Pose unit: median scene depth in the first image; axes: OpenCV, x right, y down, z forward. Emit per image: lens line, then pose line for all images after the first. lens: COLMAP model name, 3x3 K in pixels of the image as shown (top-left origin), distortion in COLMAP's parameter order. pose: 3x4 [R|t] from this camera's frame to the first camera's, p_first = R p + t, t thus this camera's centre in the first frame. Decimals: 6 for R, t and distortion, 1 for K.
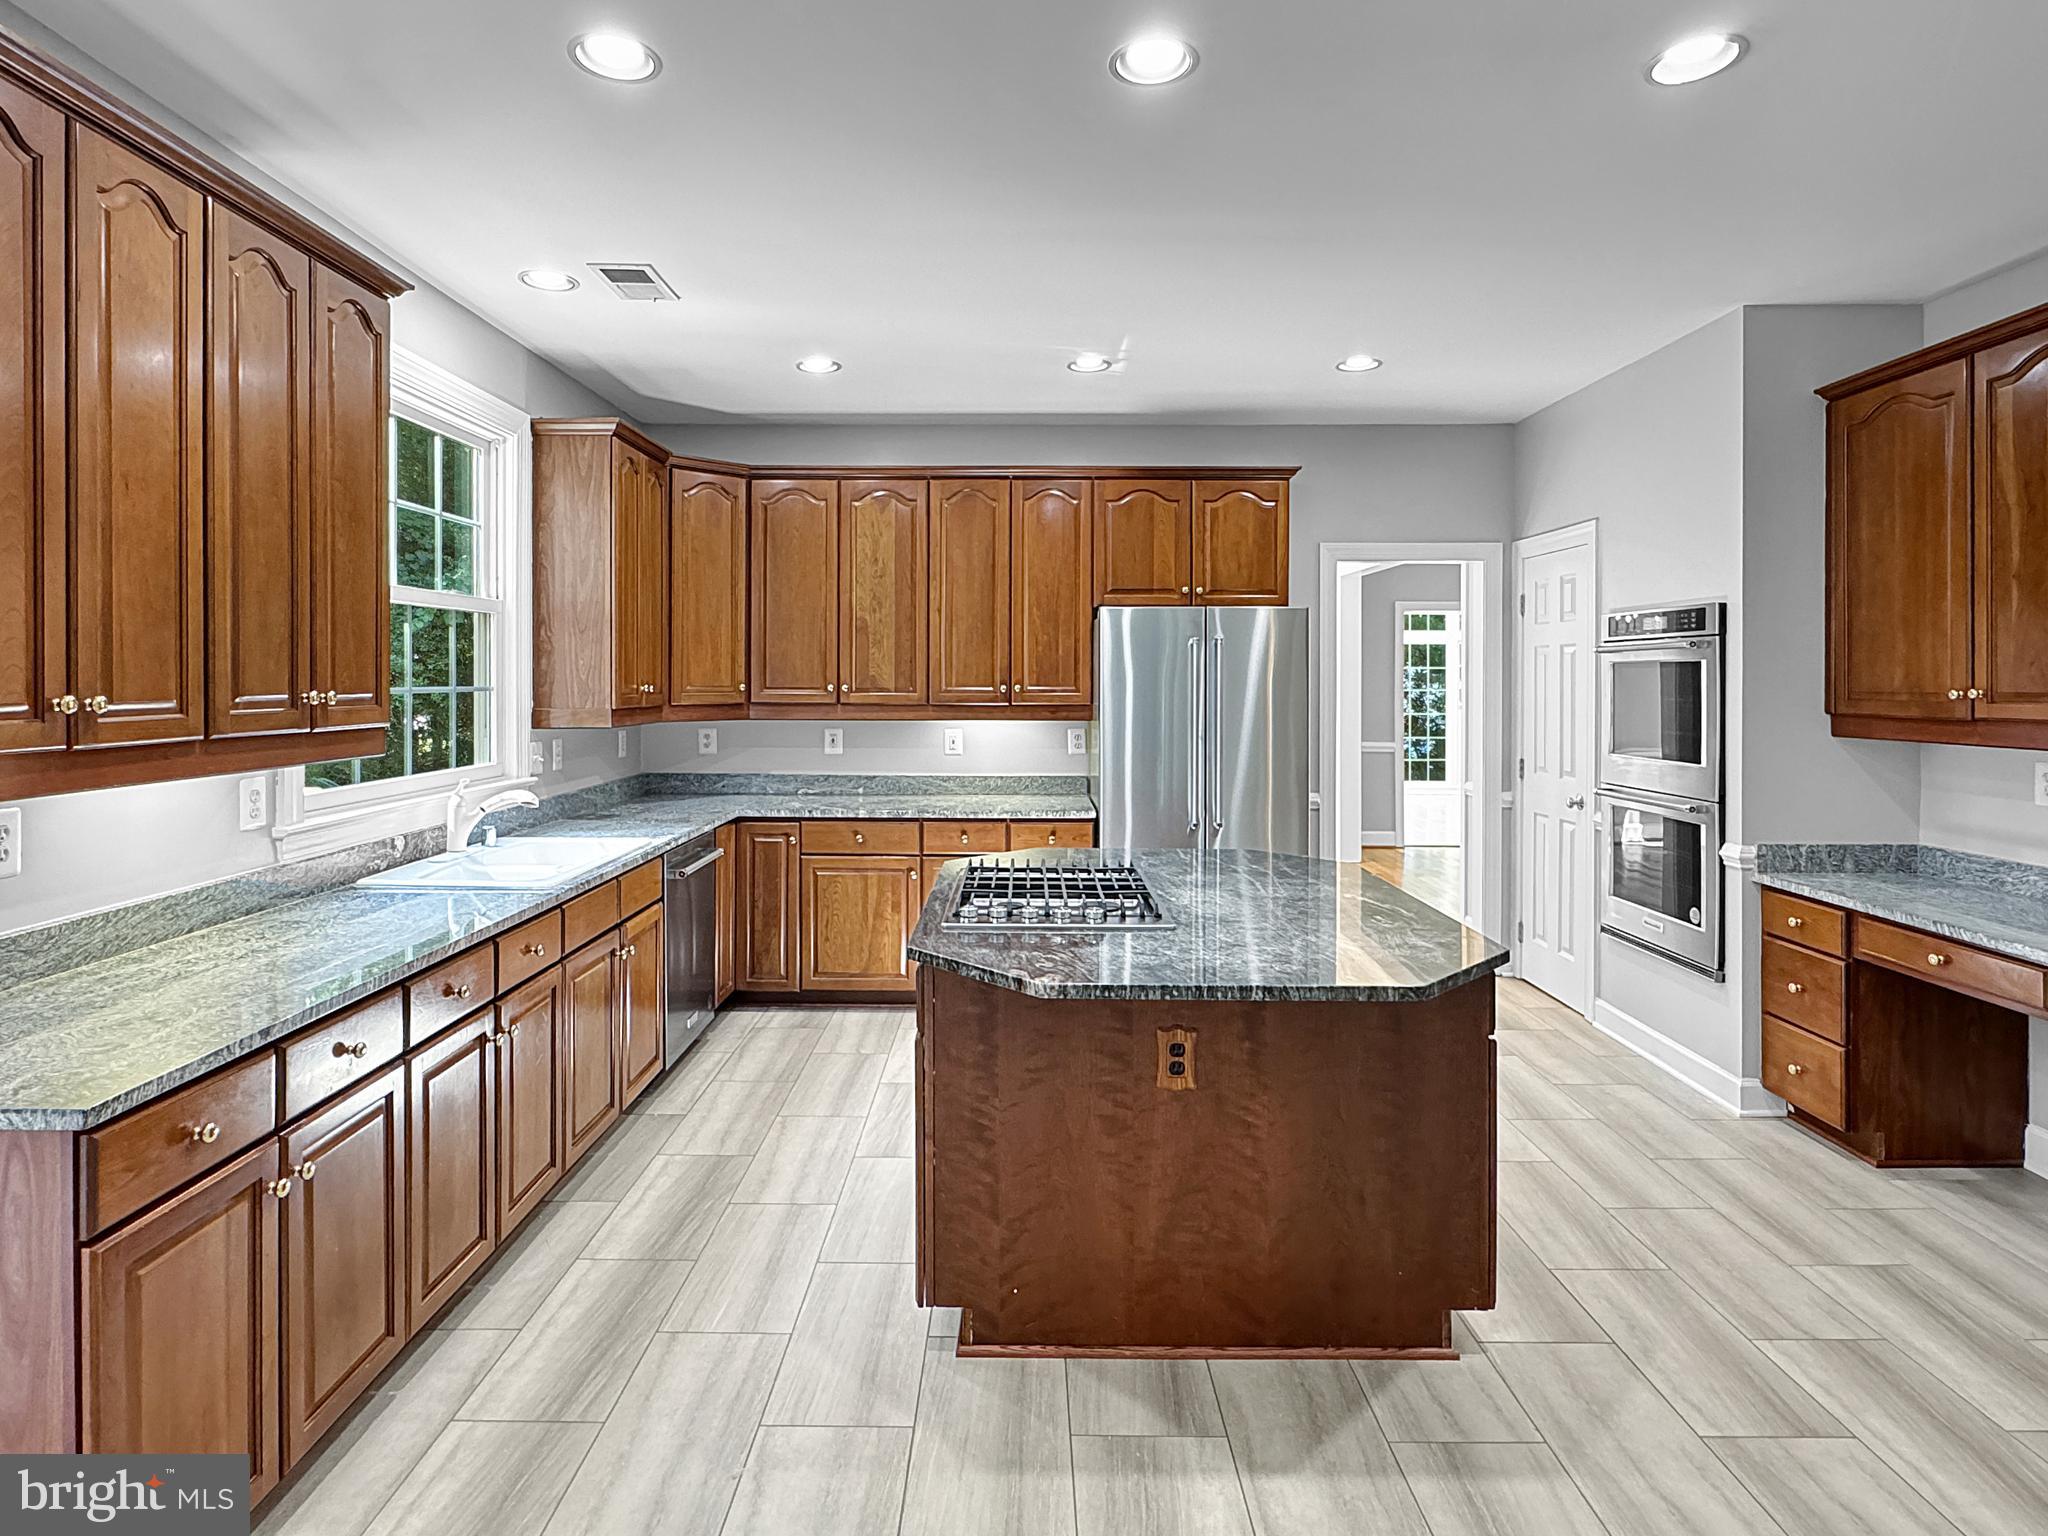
lens RADIAL K [[1095.7, 0, 1011.6], [0, 1095.7, 703.4], [0, 0, 1]] dist [0.001299, -0.000053]
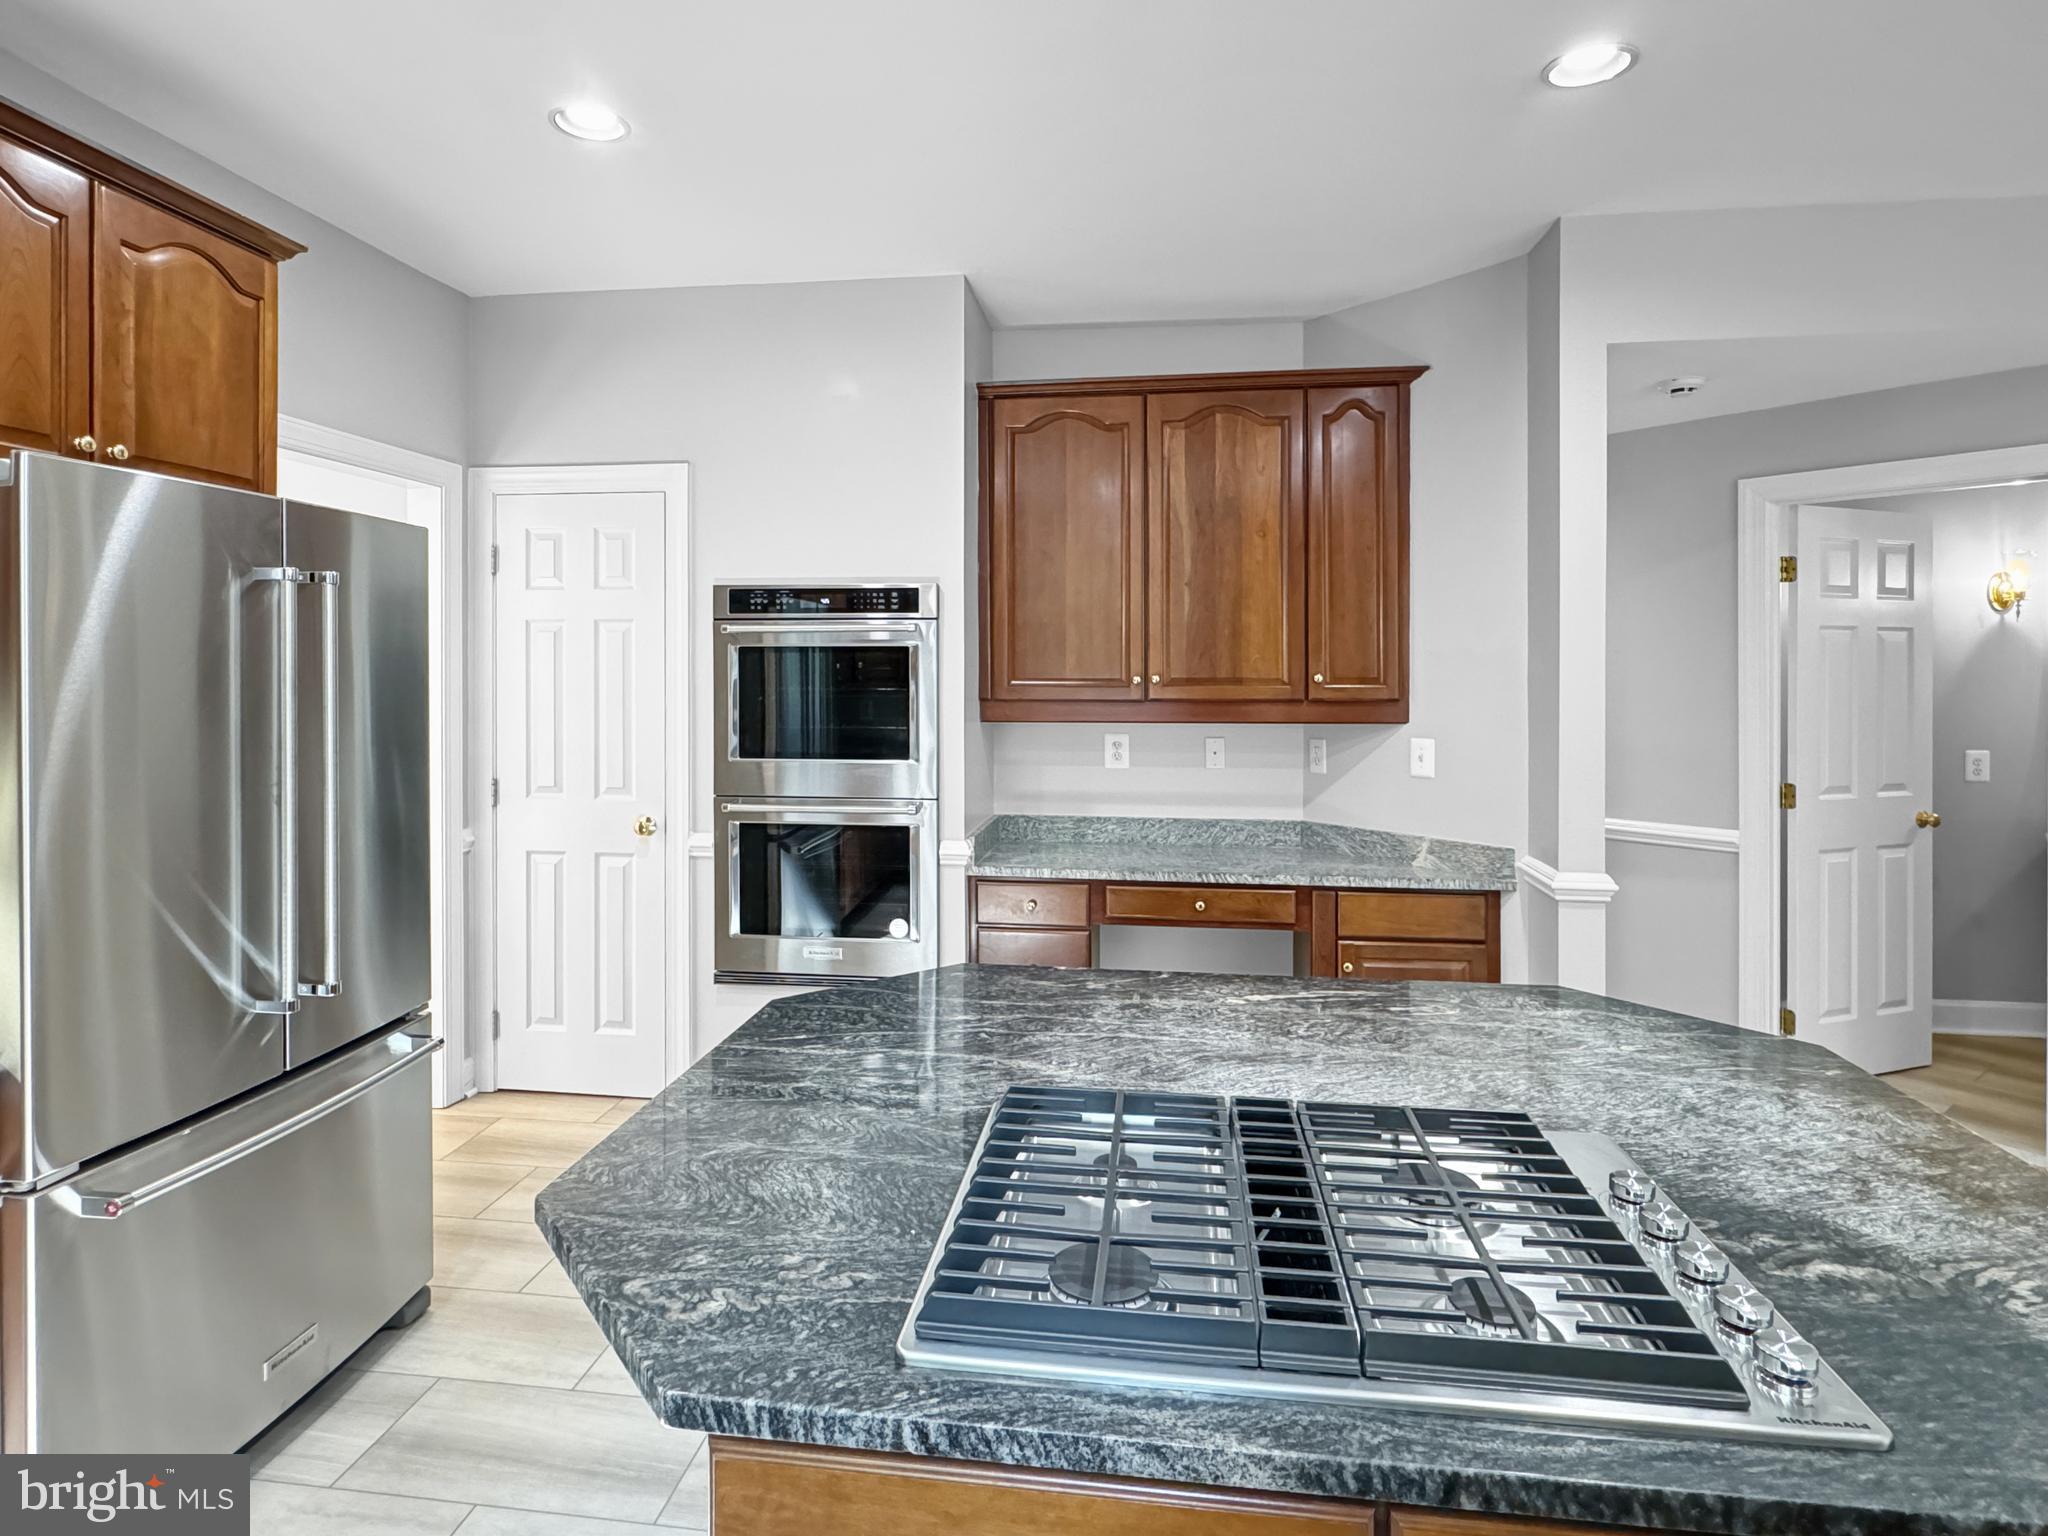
lens RADIAL K [[1095.7, 0, 1011.6], [0, 1095.7, 703.4], [0, 0, 1]] dist [0.001299, -0.000053]
pose [[0.134945, -0.030479, 0.990384, -0.209462], [0.020333, 0.999401, 0.027986, -0.012296], [-0.990644, 0.016361, 0.135484, 0.630869]]
